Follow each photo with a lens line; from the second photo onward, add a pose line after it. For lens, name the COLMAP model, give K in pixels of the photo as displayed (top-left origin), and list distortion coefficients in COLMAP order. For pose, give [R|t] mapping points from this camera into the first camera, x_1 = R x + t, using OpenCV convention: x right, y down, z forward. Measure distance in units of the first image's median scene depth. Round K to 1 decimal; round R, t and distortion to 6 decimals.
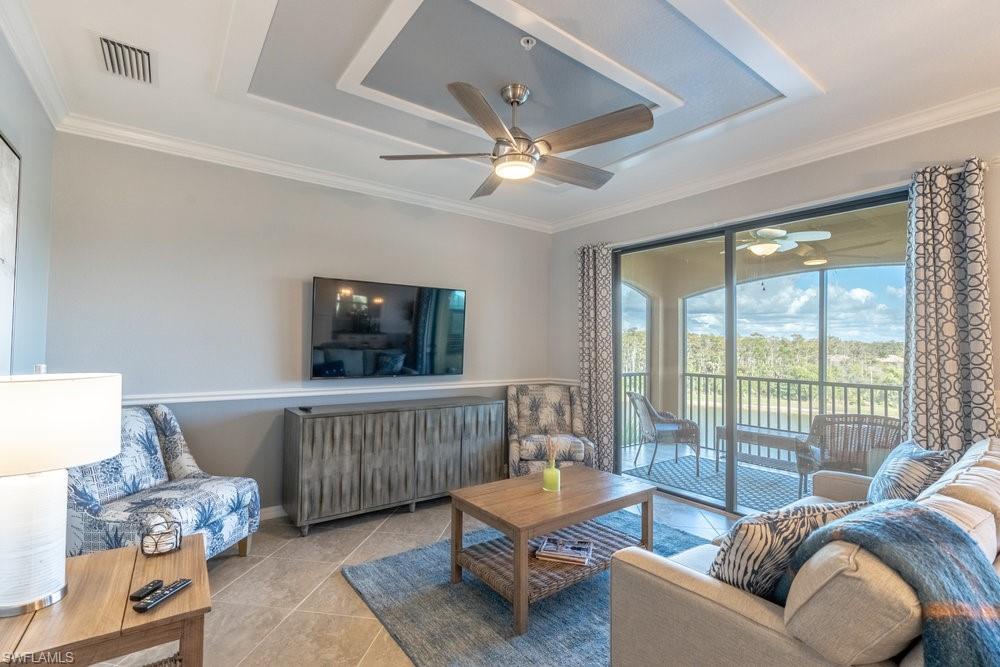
lens RADIAL K [[459.5, 0, 492.0], [0, 459.5, 333.3], [0, 0, 1]] dist [-0.000117, 0.000372]
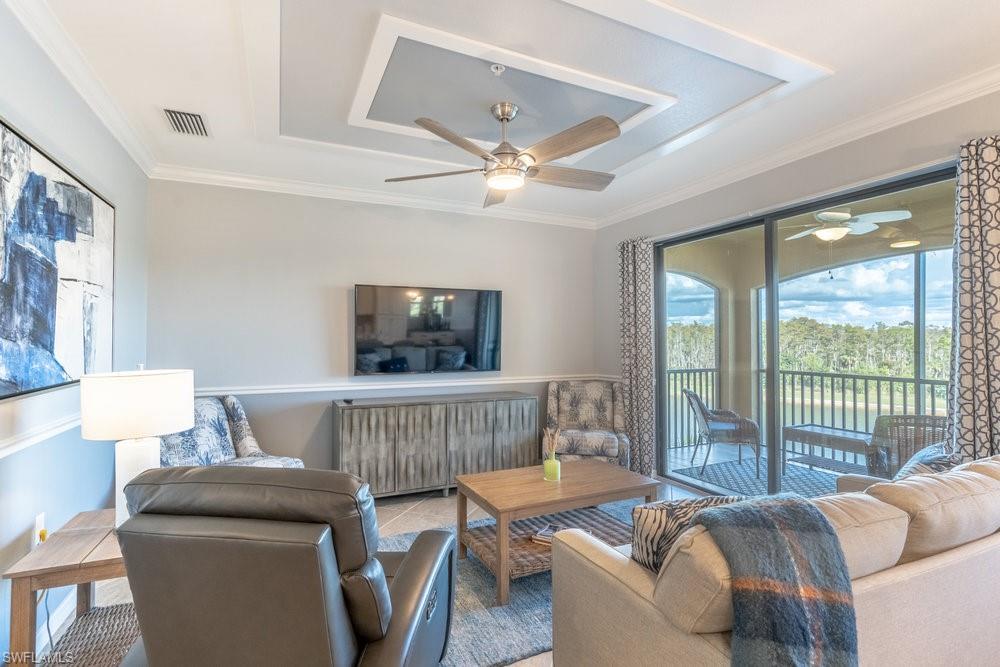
lens RADIAL K [[470.1, 0, 500.0], [0, 470.1, 333.5], [0, 0, 1]] dist [0.000448, 0.000310]
pose [[0.980968, -0.014644, -0.193617, 0.195695], [0.016955, 0.999803, 0.010286, -0.009001], [0.193428, -0.013373, 0.981023, -0.072333]]
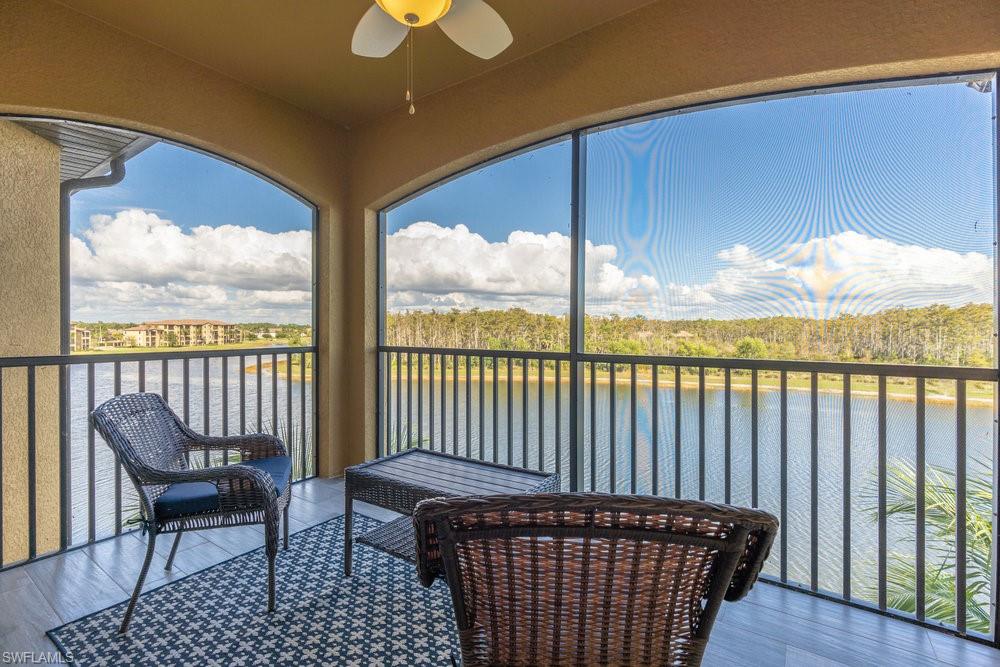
lens RADIAL K [[456.5, 0, 498.6], [0, 456.5, 329.6], [0, 0, 1]] dist [-0.000898, -0.000266]
pose [[0.945030, -0.012972, 0.326725, 0.861029], [0.002250, 0.999447, 0.033173, 0.111815], [-0.326975, -0.030615, 0.944537, 0.999081]]
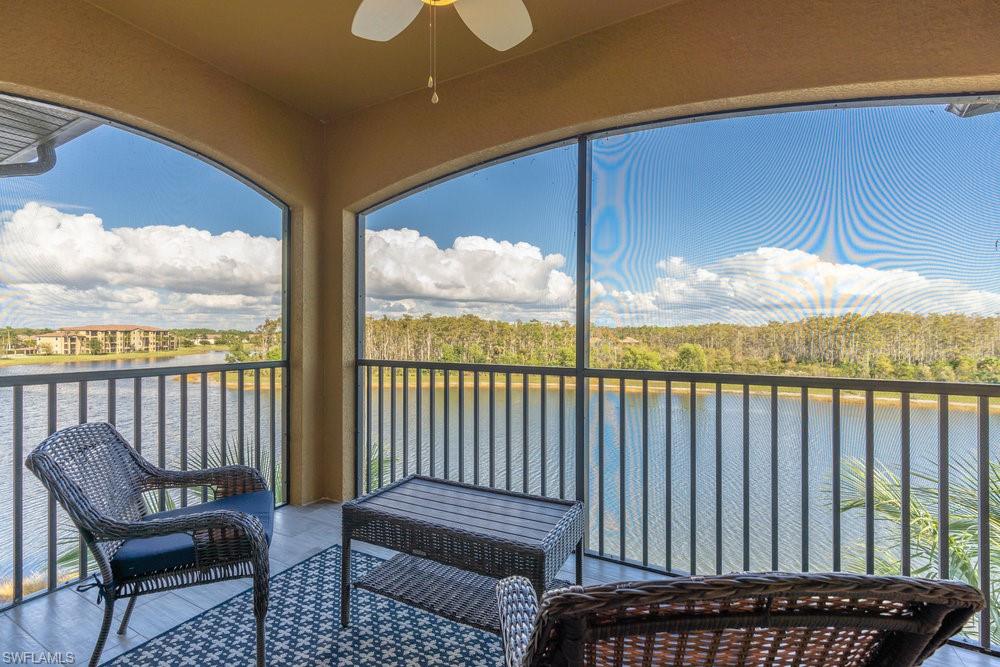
lens RADIAL K [[452.9, 0, 500.0], [0, 452.9, 333.5], [0, 0, 1]] dist [-0.002273, 0.000982]
pose [[0.903595, -0.010770, 0.428252, 0.793807], [-0.001550, 0.999595, 0.028409, 0.098802], [-0.428385, -0.026334, 0.903213, 1.101984]]
